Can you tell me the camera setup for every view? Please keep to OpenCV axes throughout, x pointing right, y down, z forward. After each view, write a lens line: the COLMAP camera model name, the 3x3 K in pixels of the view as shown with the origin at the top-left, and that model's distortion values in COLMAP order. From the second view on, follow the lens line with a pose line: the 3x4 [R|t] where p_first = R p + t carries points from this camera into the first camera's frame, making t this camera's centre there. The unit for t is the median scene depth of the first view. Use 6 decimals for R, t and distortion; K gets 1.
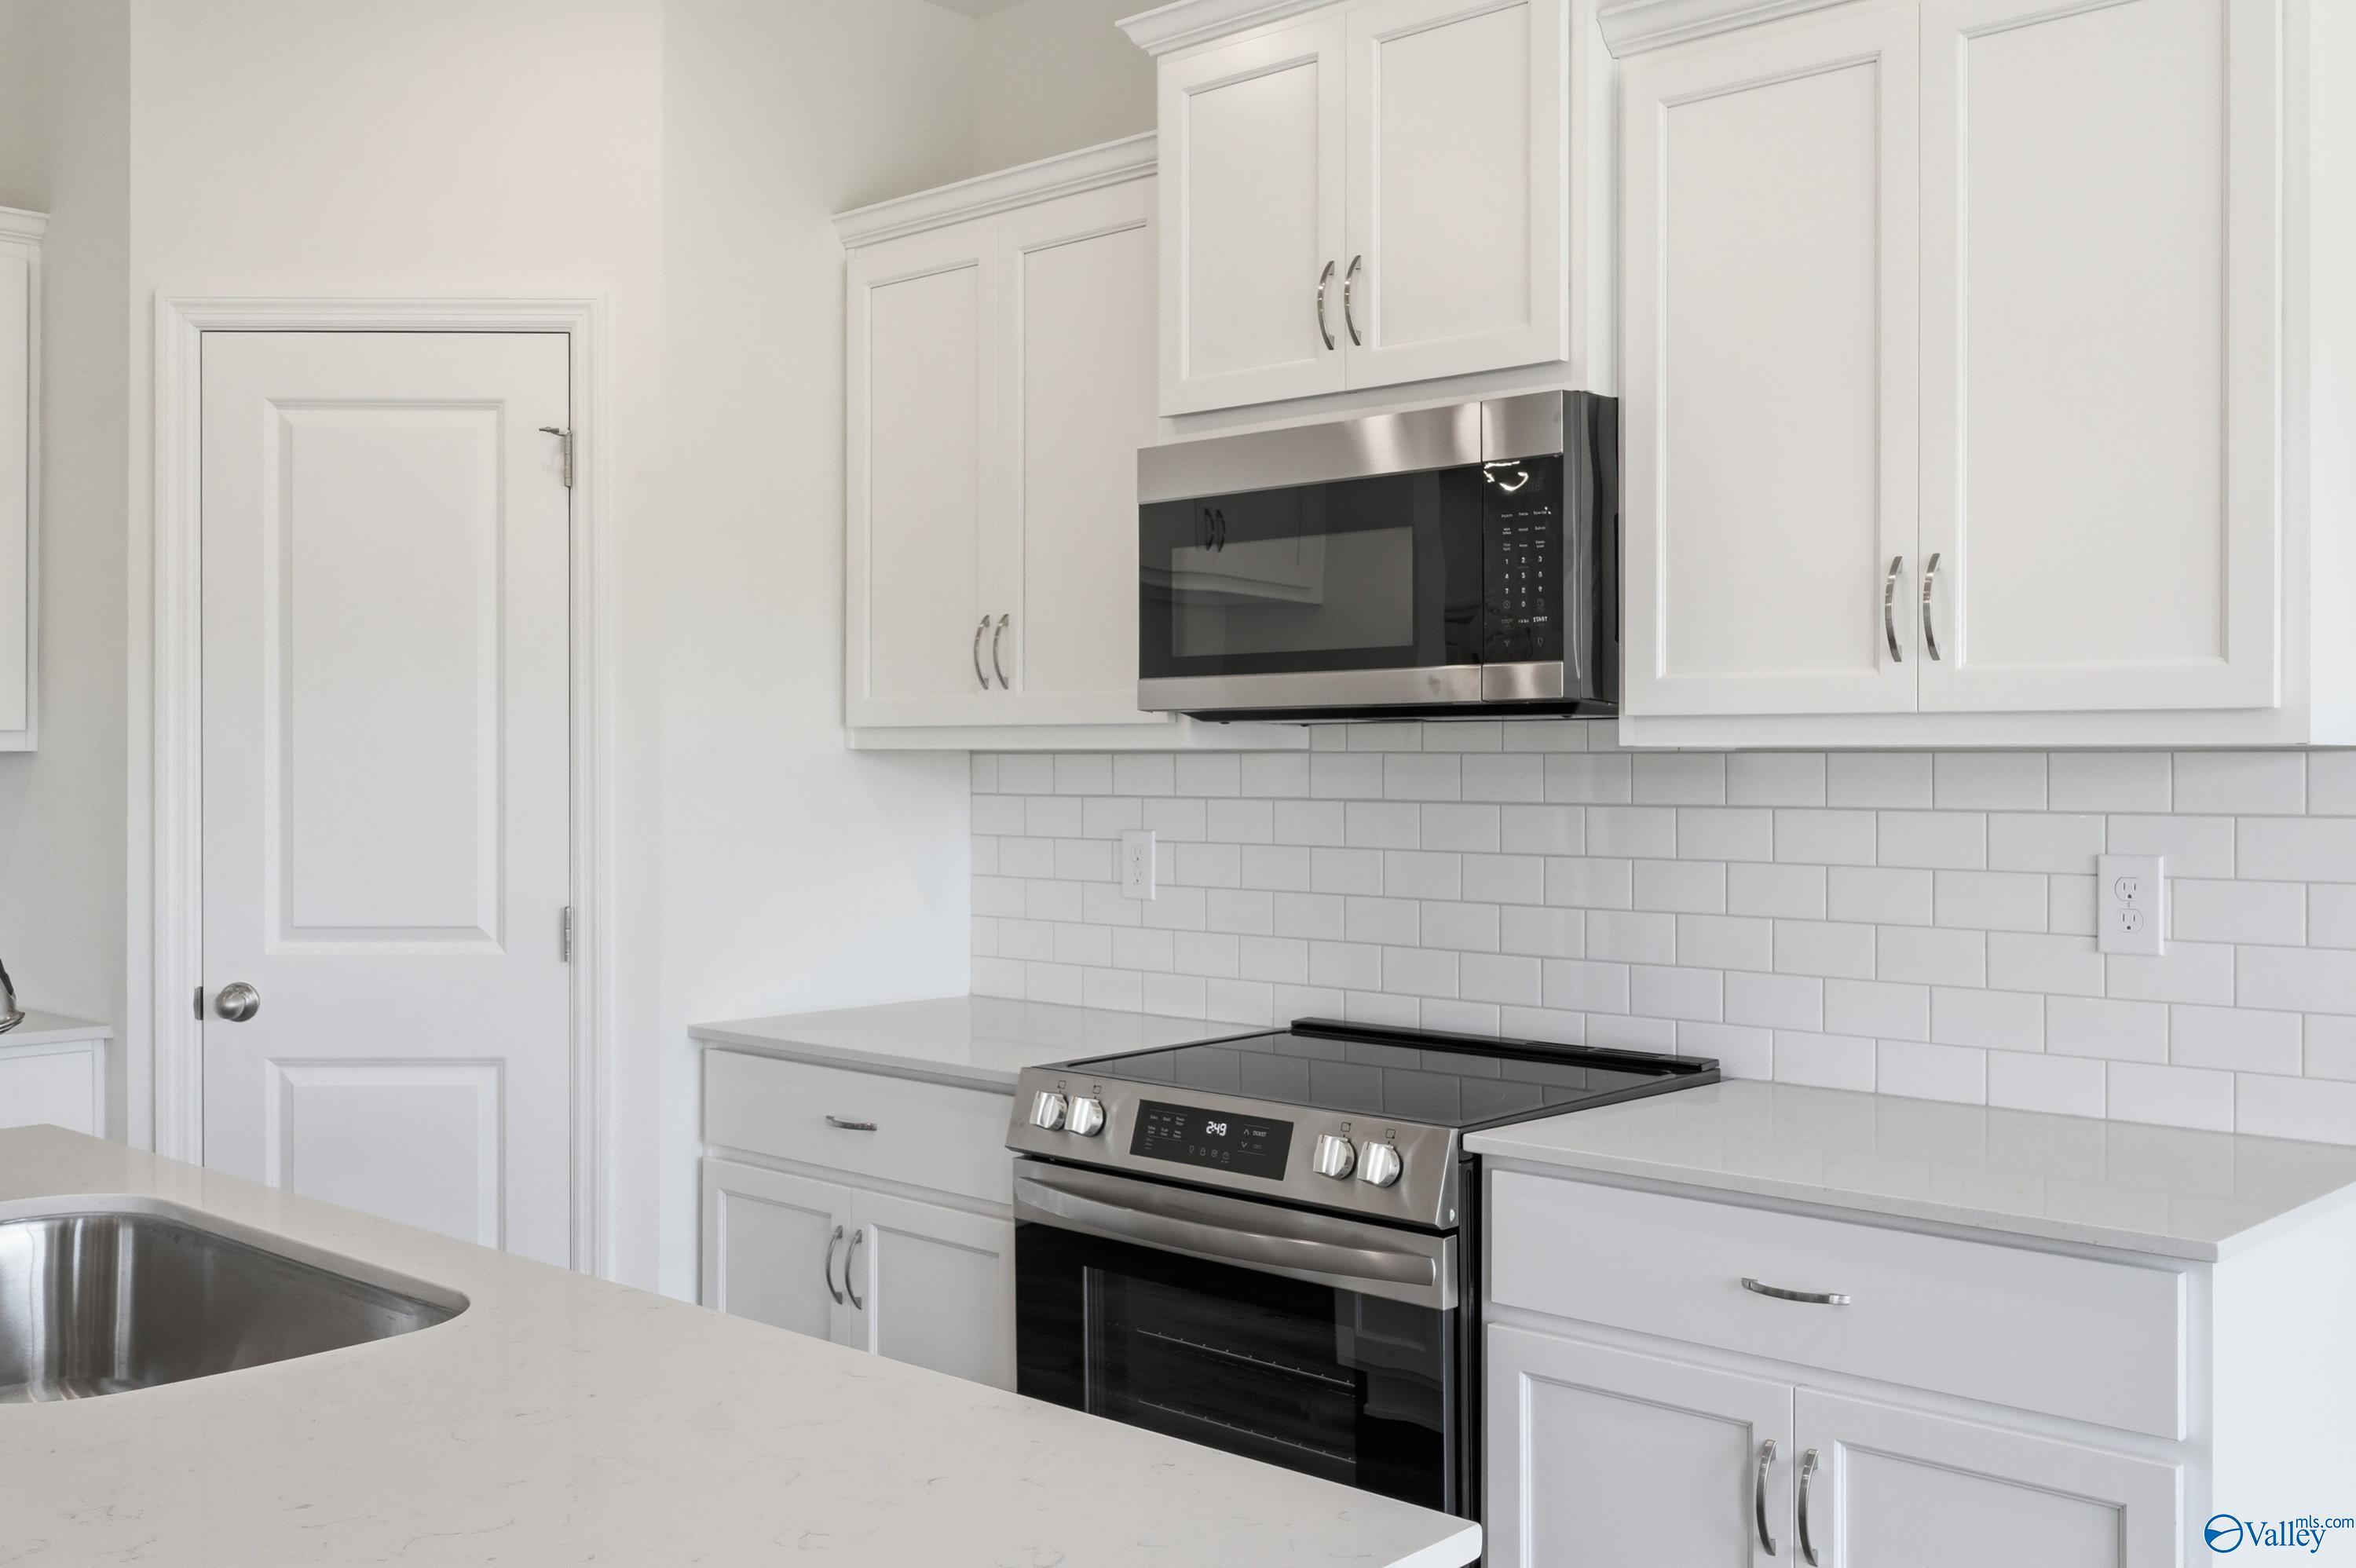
lens RADIAL K [[2219.4, 0, 1171.1], [0, 2219.4, 758.2], [0, 0, 1]] dist [-0.004747, 0.000502]
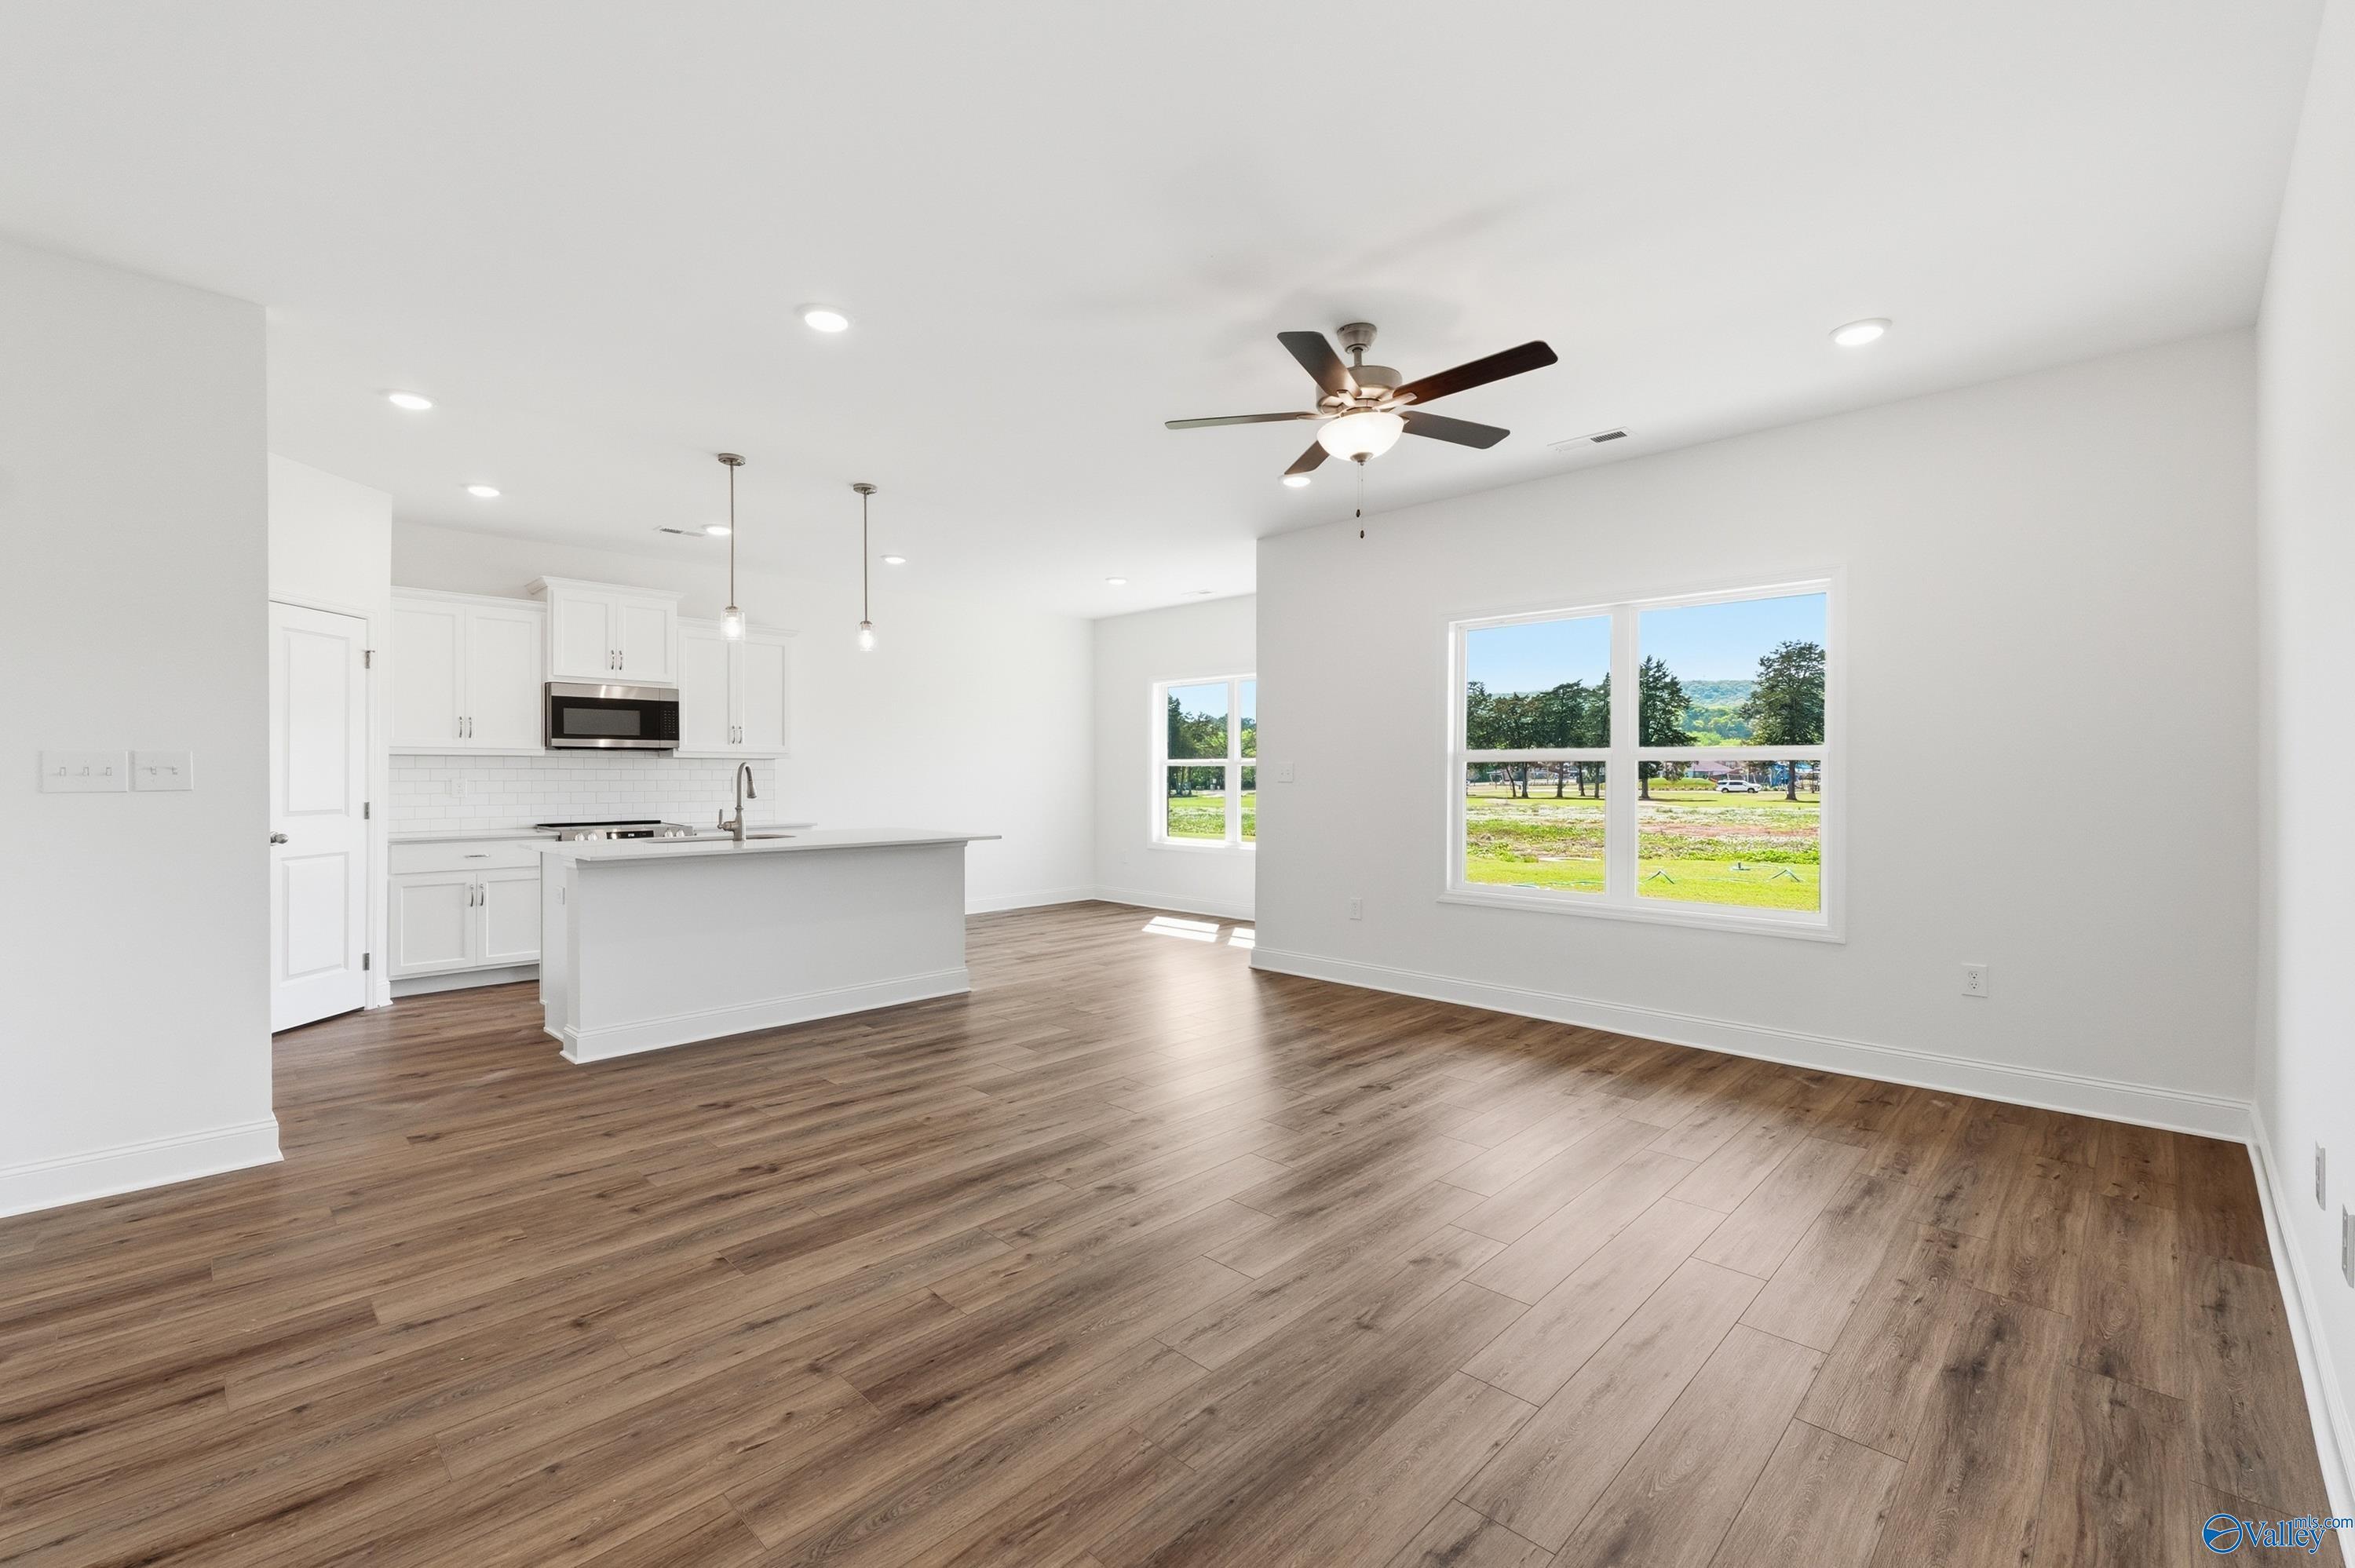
lens RADIAL K [[996.5, 0, 1167.5], [0, 996.5, 771.4], [0, 0, 1]] dist [-0.001507, 0.000543]
pose [[0.026268, 0.001965, 0.999653, -1.961266], [-0.000145, 0.999998, -0.001962, 0.030871], [-0.999655, -0.000094, 0.026268, -0.204521]]
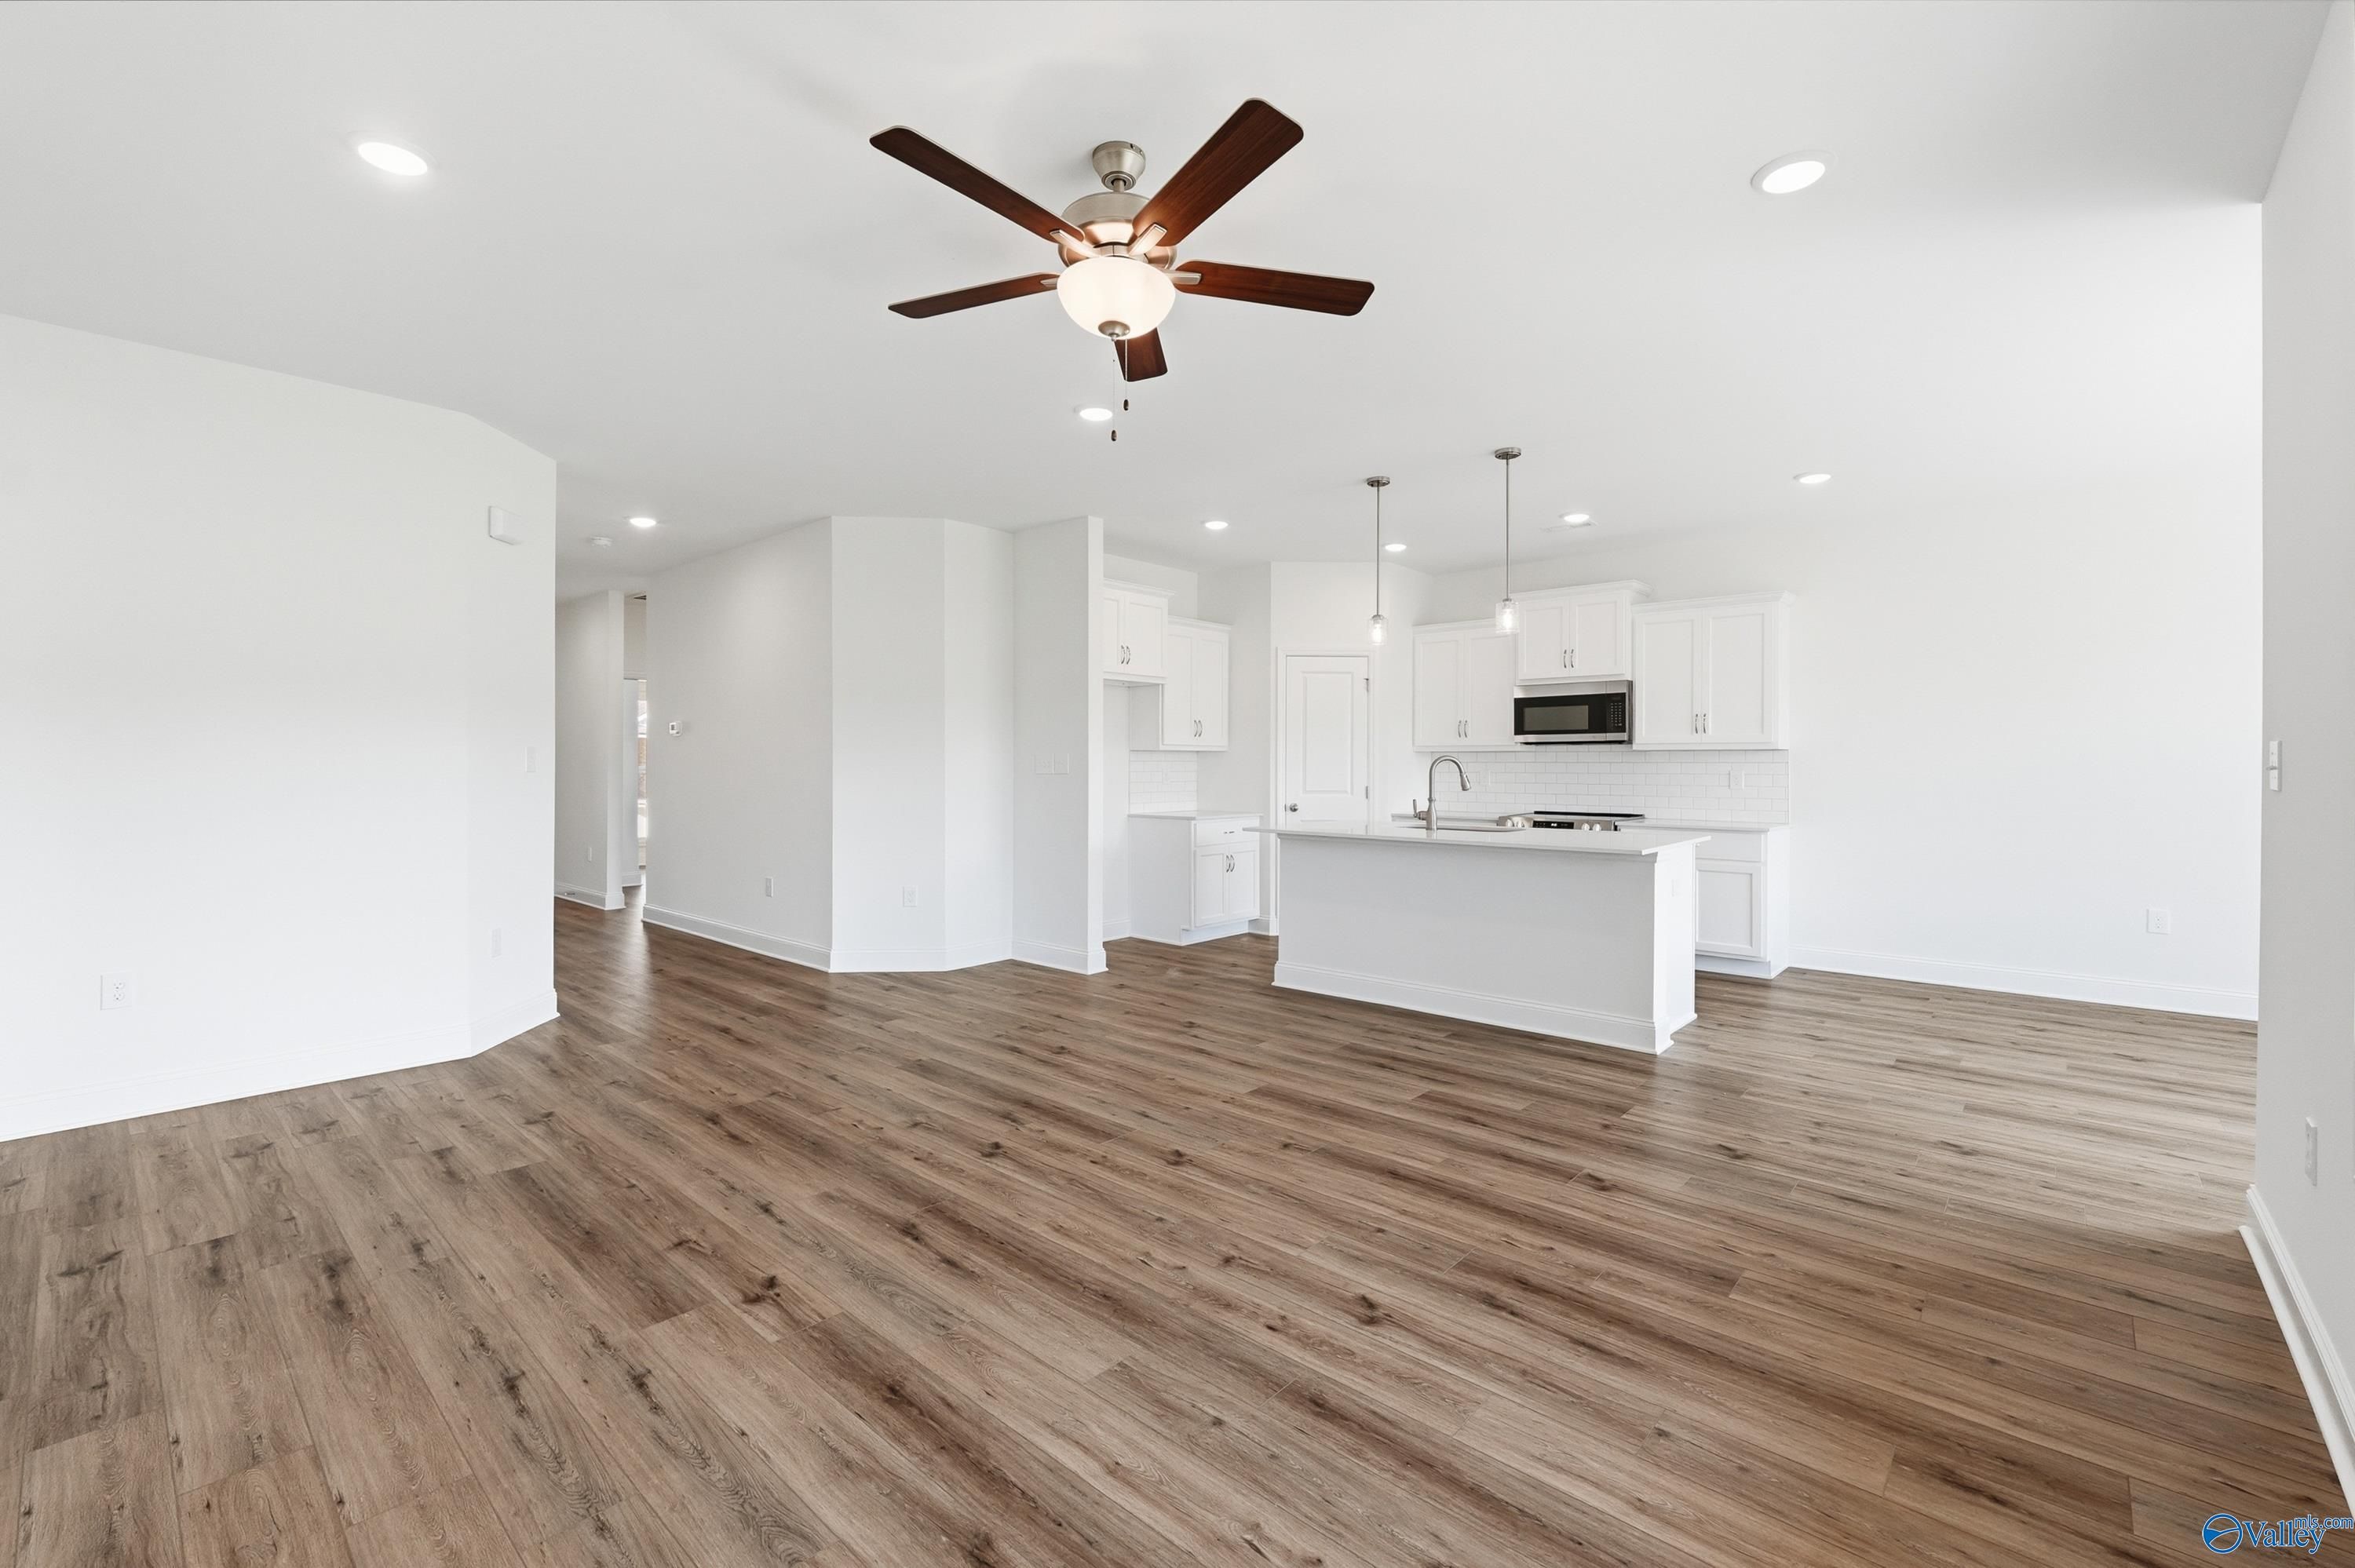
lens RADIAL K [[996.5, 0, 1167.5], [0, 996.5, 771.4], [0, 0, 1]] dist [-0.001507, 0.000543]
pose [[0.999826, 0.002256, 0.018522, -0.841905], [-0.002386, 0.999972, 0.007025, 0.028596], [-0.018506, -0.007068, 0.999804, -1.169482]]
